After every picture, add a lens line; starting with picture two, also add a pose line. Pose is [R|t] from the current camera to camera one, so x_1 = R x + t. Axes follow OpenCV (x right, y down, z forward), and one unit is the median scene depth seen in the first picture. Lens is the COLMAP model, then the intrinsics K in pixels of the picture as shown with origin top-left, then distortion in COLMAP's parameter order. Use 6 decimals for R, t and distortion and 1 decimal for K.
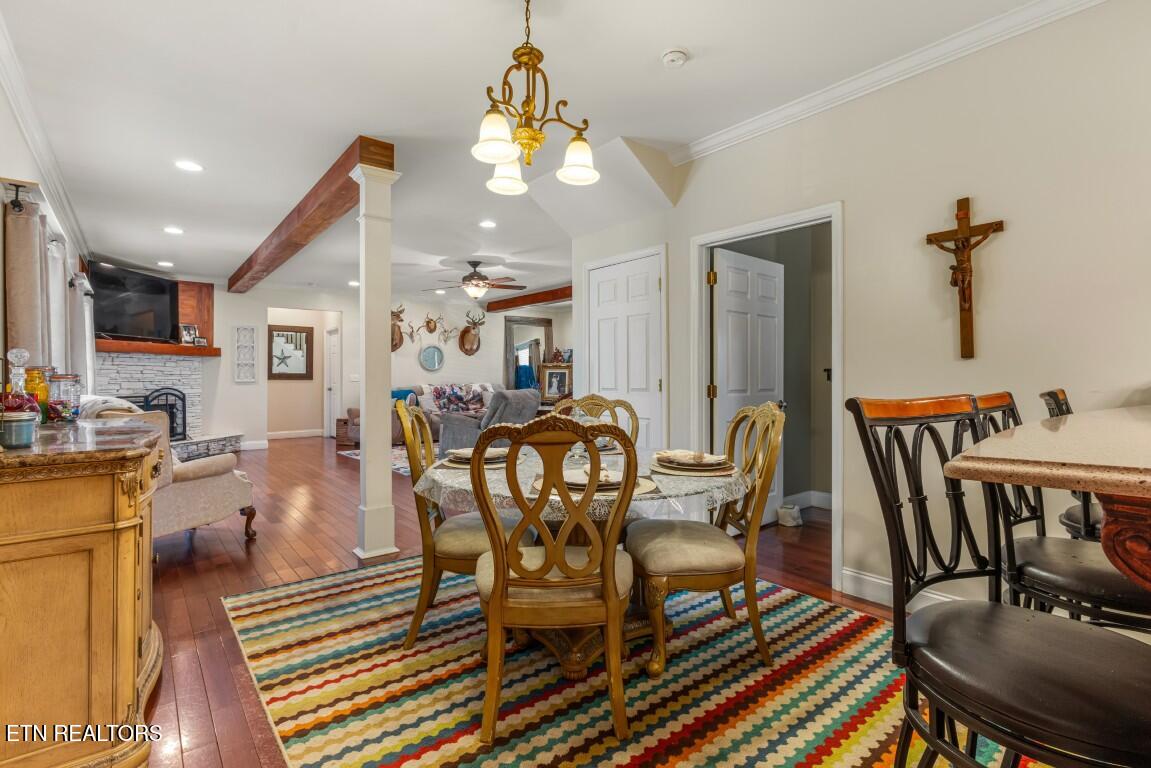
lens RADIAL K [[542.1, 0, 569.8], [0, 542.1, 375.6], [0, 0, 1]] dist [-0.003190, 0.007029]
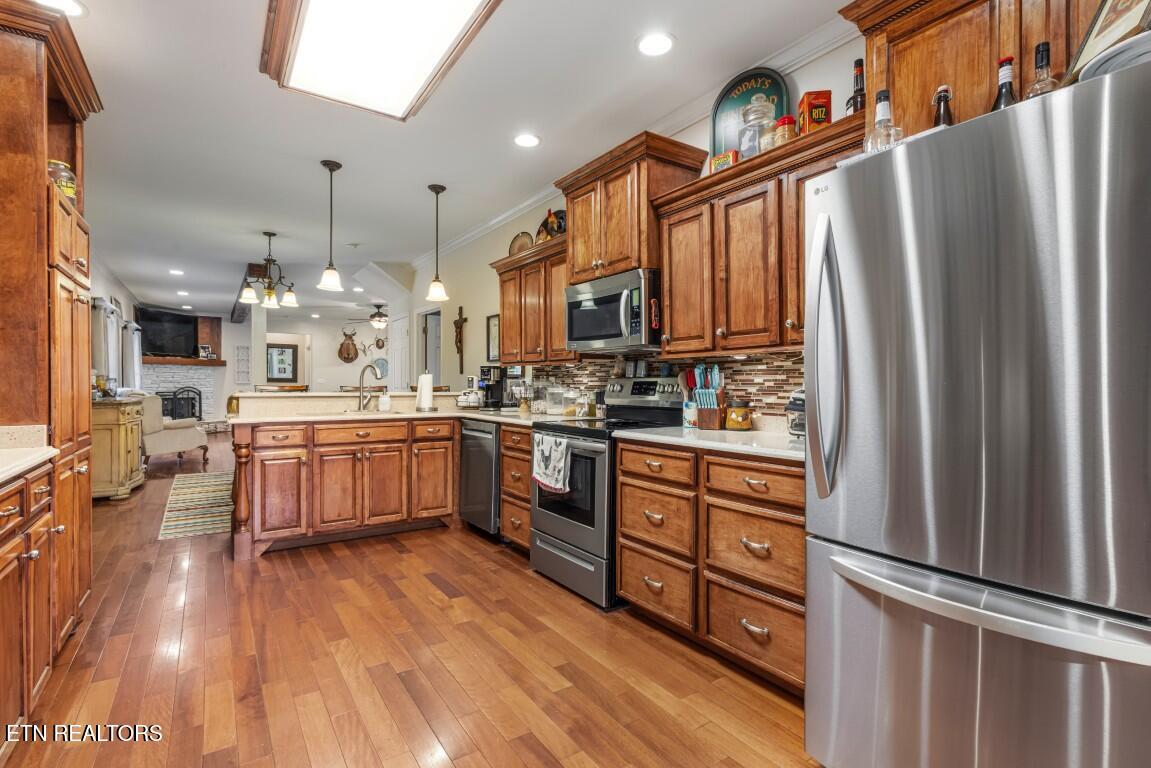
lens RADIAL K [[548.6, 0, 578.6], [0, 548.6, 383.4], [0, 0, 1]] dist [-0.002991, 0.007008]
pose [[0.996666, 0.006694, -0.081320, 0.475247], [-0.006411, 0.999972, 0.003740, -0.000087], [0.081343, -0.003206, 0.996681, -0.450907]]
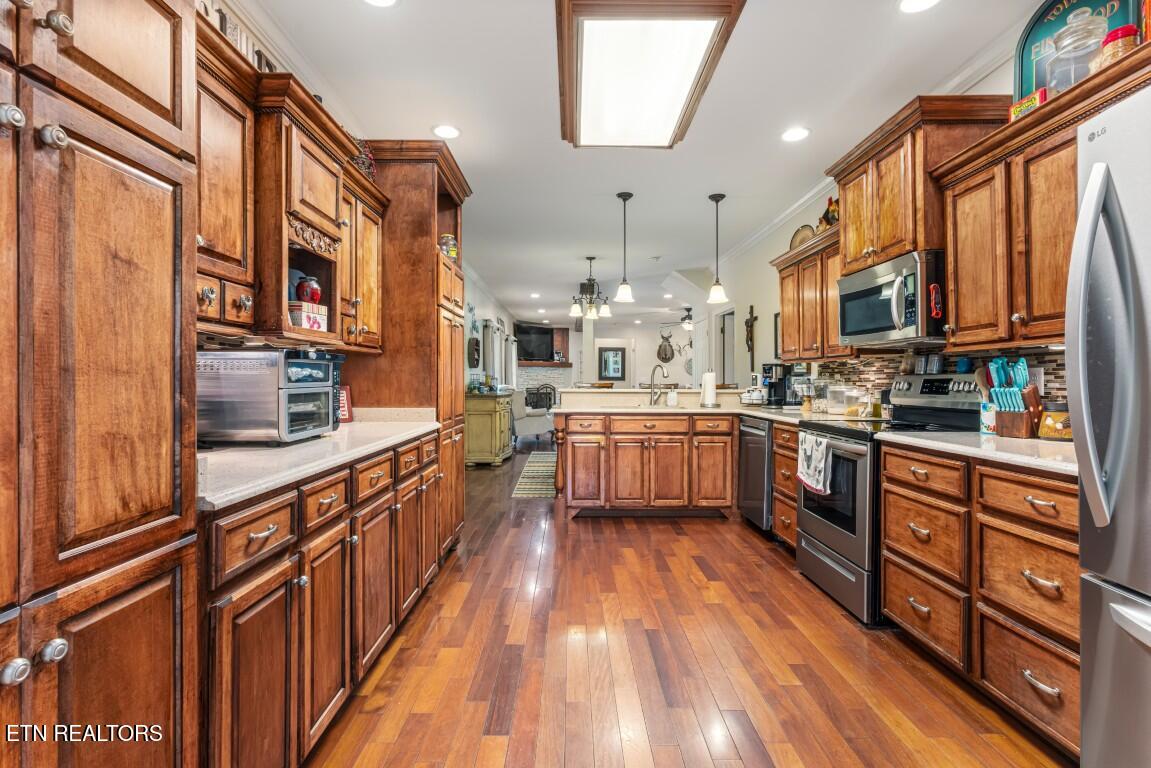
lens RADIAL K [[542.1, 0, 569.8], [0, 542.1, 375.6], [0, 0, 1]] dist [-0.003190, 0.007029]
pose [[0.780331, -0.000722, -0.625366, 0.529428], [-0.002468, 0.999988, -0.004234, -0.000218], [0.625361, 0.004847, 0.780320, -0.460992]]
